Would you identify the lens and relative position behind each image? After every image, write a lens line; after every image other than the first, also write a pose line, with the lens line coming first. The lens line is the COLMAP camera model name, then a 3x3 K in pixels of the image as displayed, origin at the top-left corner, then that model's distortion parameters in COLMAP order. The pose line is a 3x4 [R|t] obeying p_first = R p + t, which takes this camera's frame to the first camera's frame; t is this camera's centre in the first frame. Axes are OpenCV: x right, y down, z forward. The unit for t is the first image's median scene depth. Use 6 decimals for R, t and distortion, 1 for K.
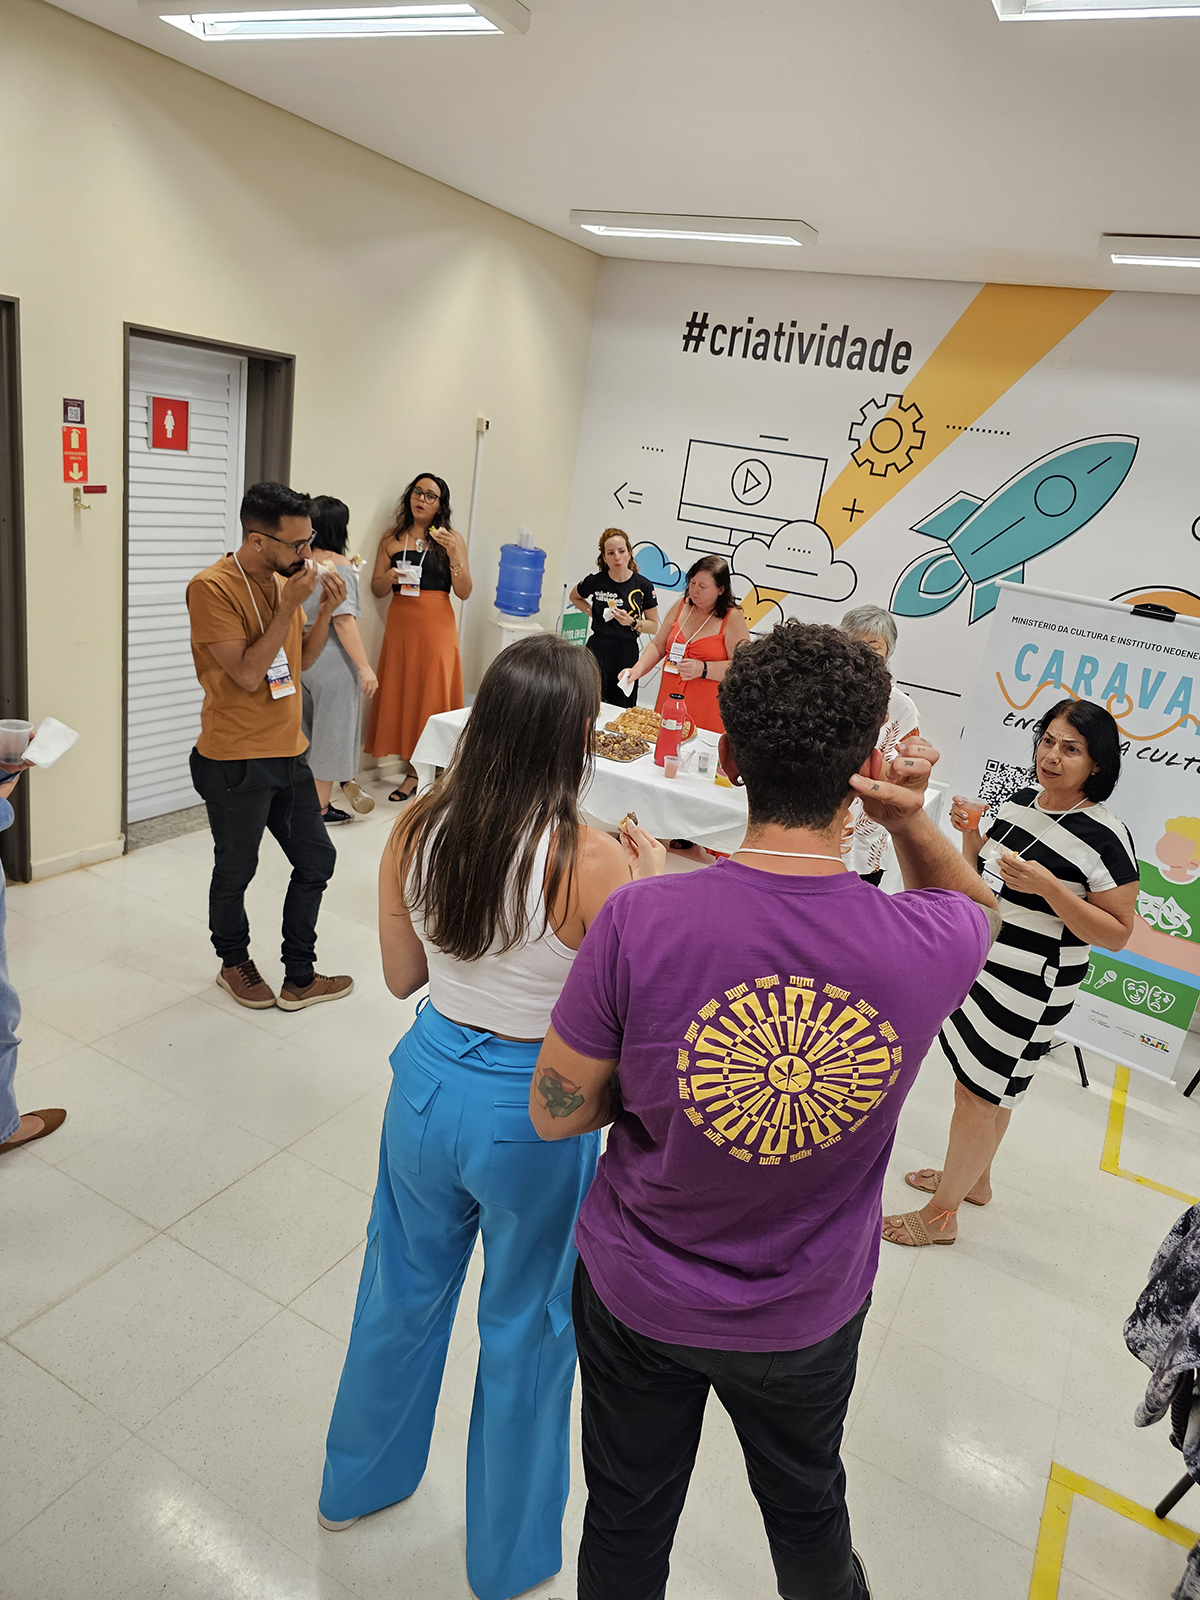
lens RADIAL K [[1072.5, 0, 600.0], [0, 1072.5, 800.0], [0, 0, 1]] dist [0.065292, -0.056892]
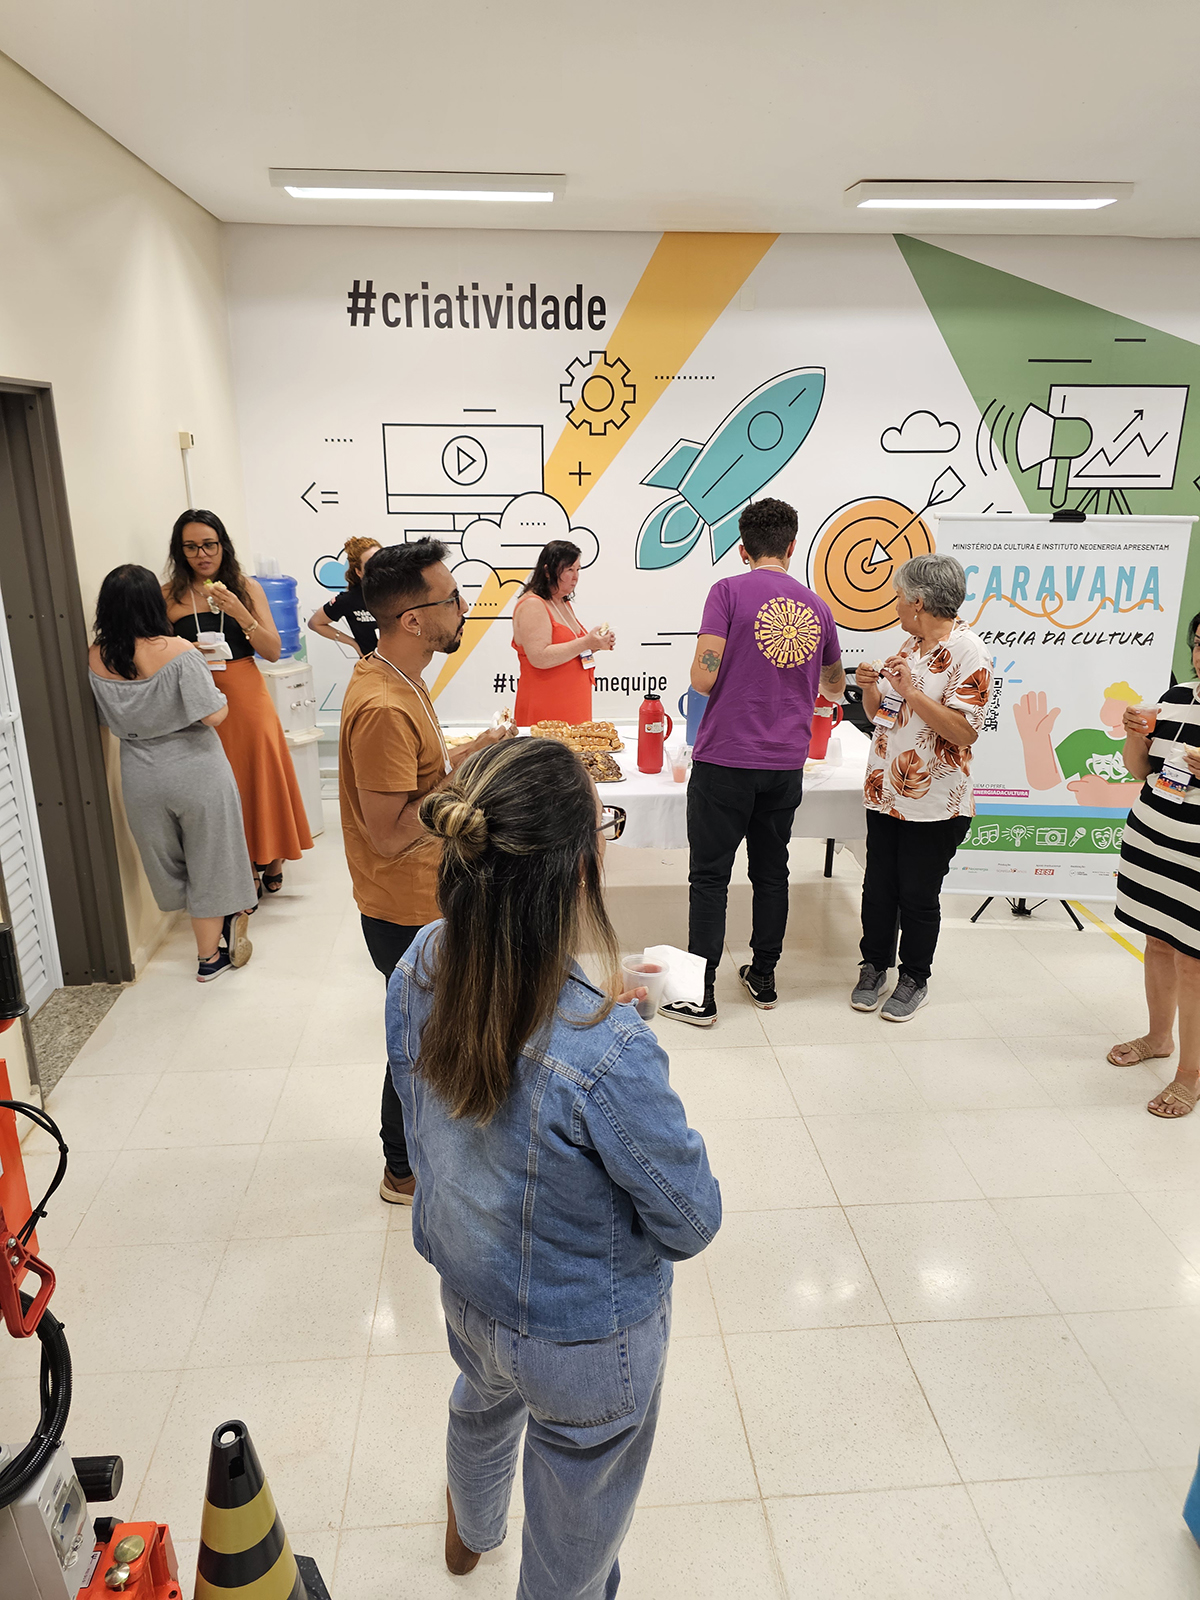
lens RADIAL K [[1072.5, 0, 600.0], [0, 1072.5, 800.0], [0, 0, 1]] dist [0.065292, -0.056892]
pose [[0.826771, -0.303490, 0.473649, -0.312585], [0.284619, 0.951941, 0.113141, -0.093960], [-0.485223, 0.041268, 0.873416, 0.151764]]
